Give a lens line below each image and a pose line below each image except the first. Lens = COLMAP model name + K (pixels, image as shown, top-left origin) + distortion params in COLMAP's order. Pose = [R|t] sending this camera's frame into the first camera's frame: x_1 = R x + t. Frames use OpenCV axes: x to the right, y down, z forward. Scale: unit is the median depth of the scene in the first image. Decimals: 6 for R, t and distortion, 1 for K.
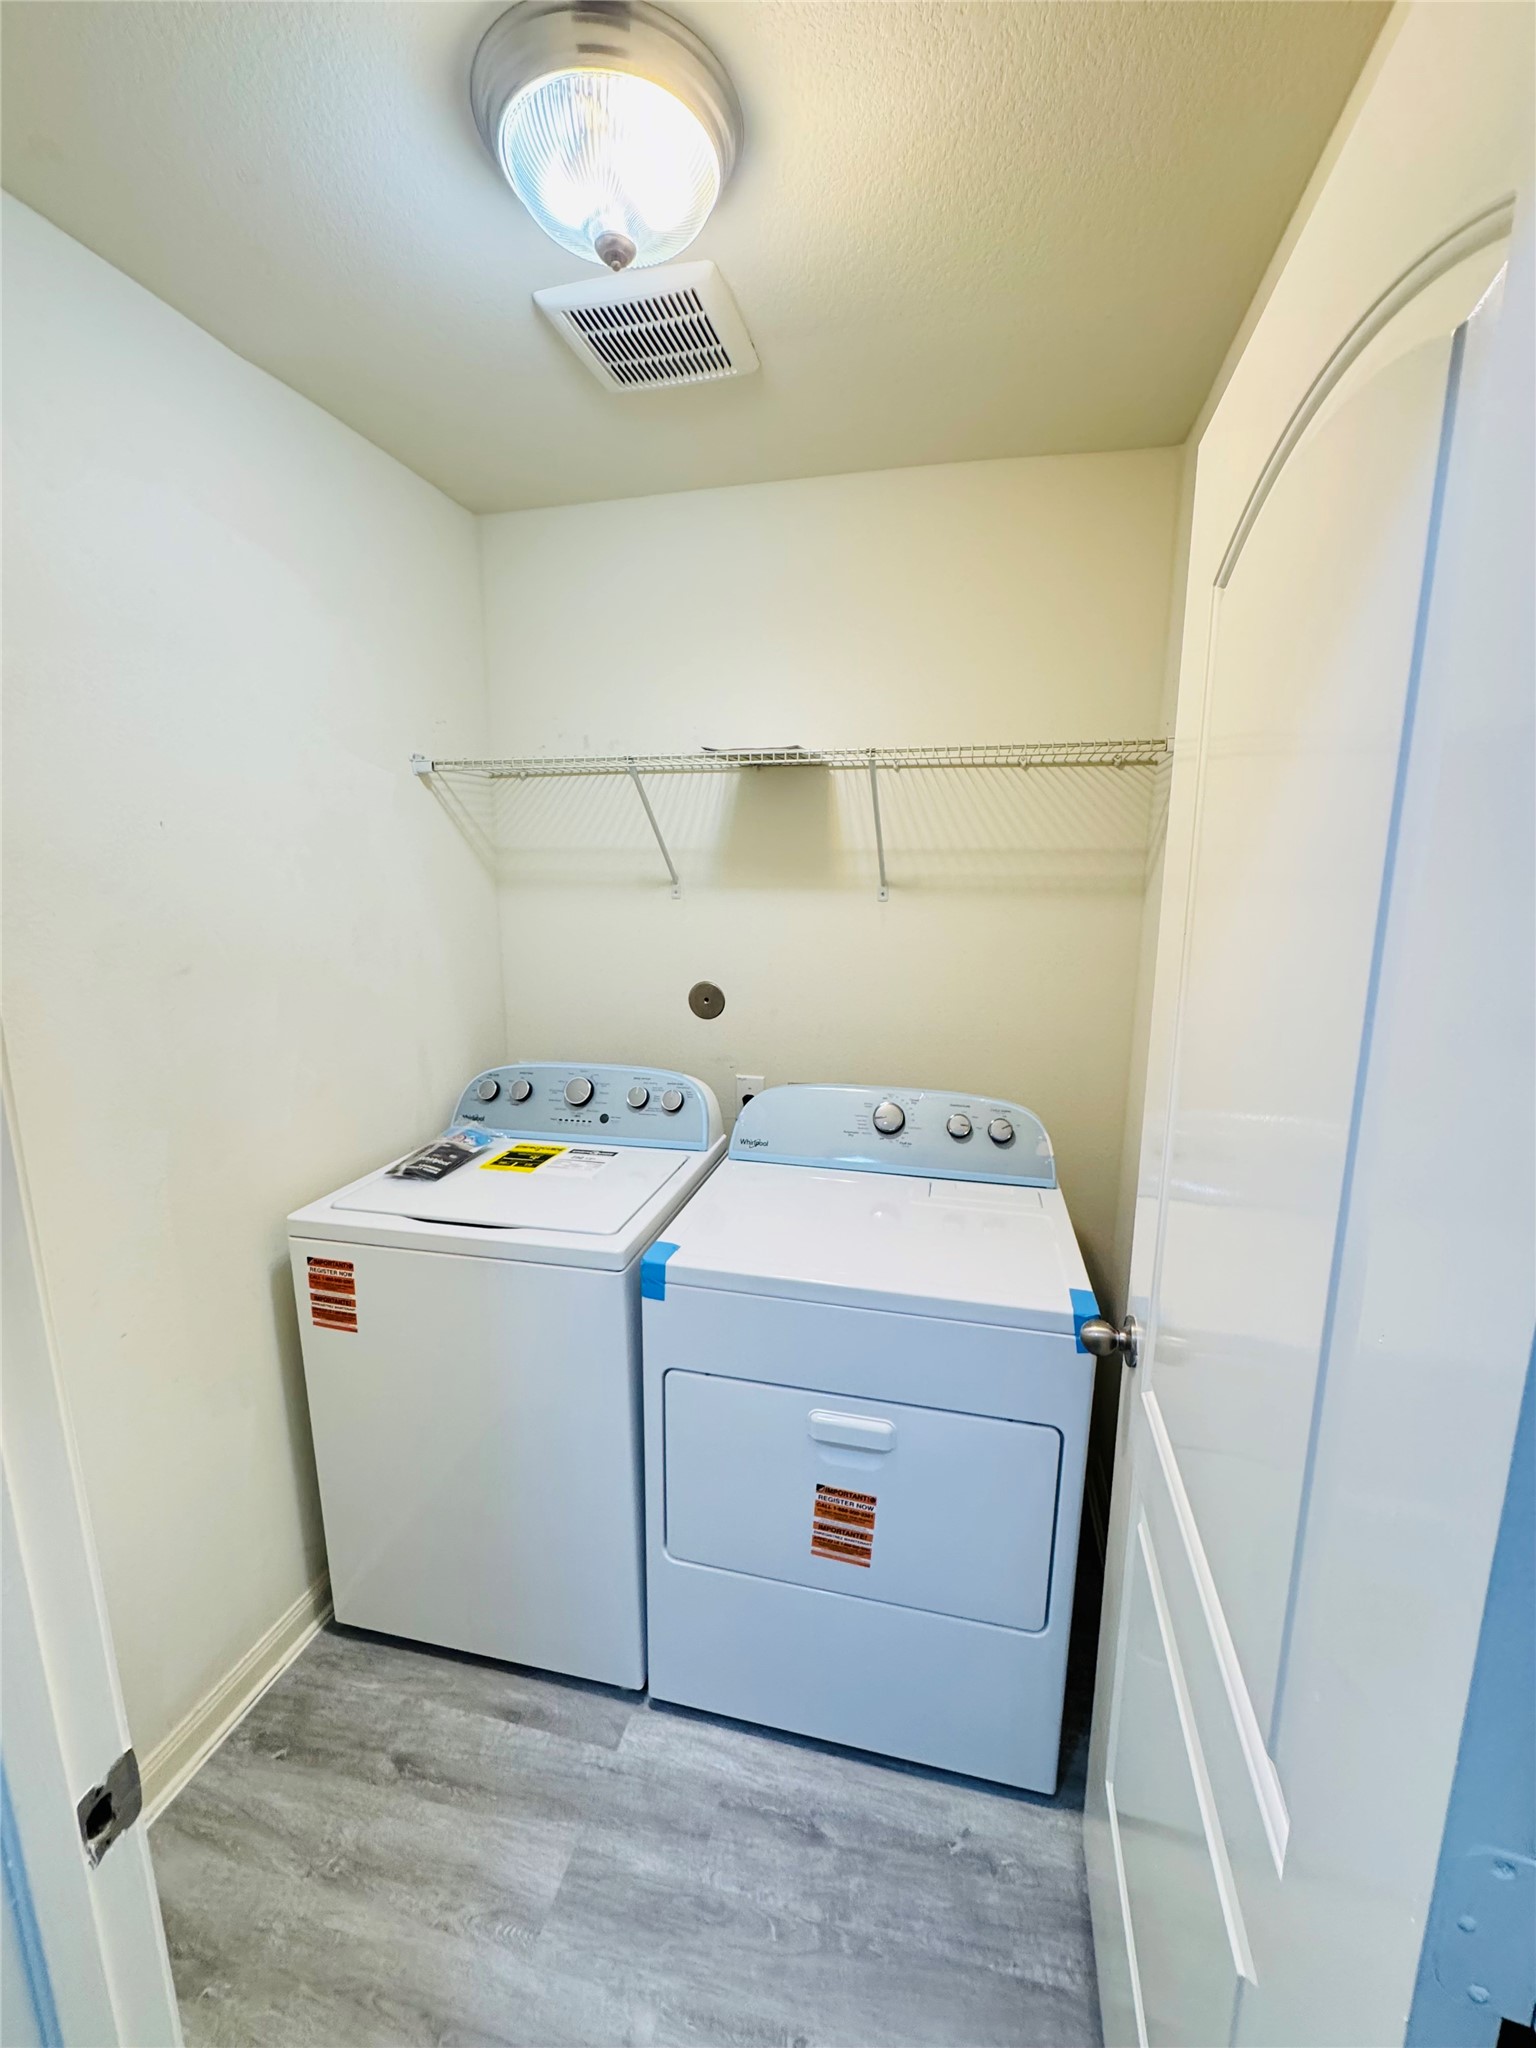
lens RADIAL K [[825.0, 0, 774.2], [0, 825.0, 1025.6], [0, 0, 1]] dist [-0.001708, 0.000483]
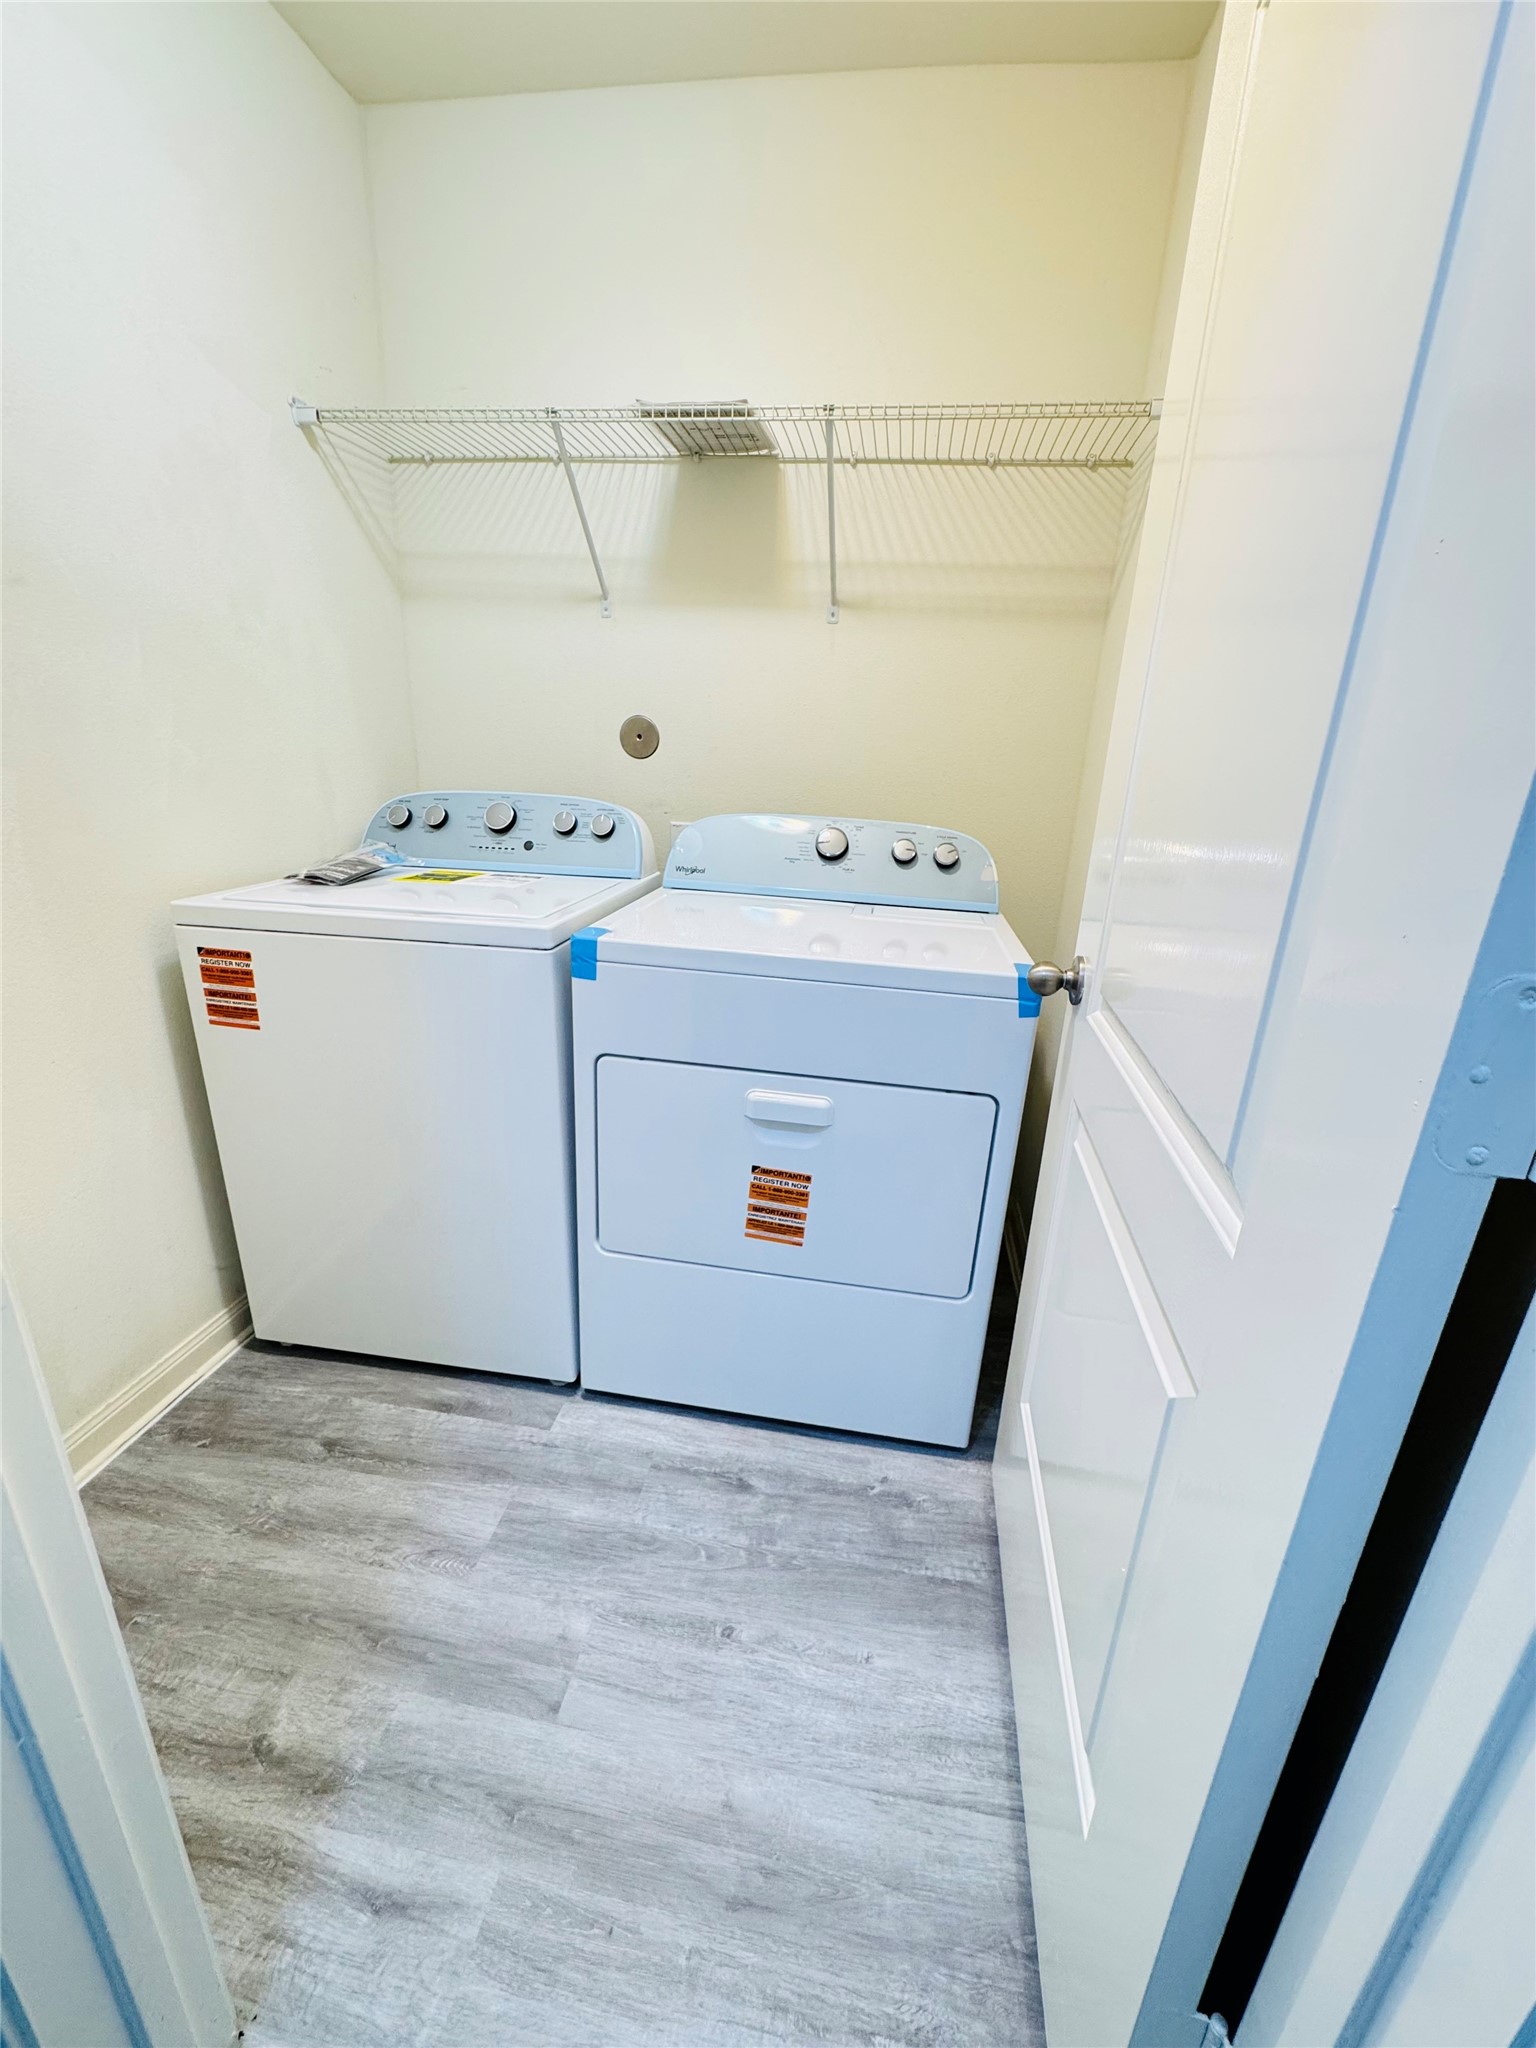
lens RADIAL K [[825.0, 0, 774.2], [0, 825.0, 1025.6], [0, 0, 1]] dist [-0.001708, 0.000483]
pose [[0.996123, 0.014530, 0.086762, -0.010428], [-0.026549, 0.989933, 0.139027, 0.245440], [-0.083869, -0.140791, 0.986481, 0.040221]]
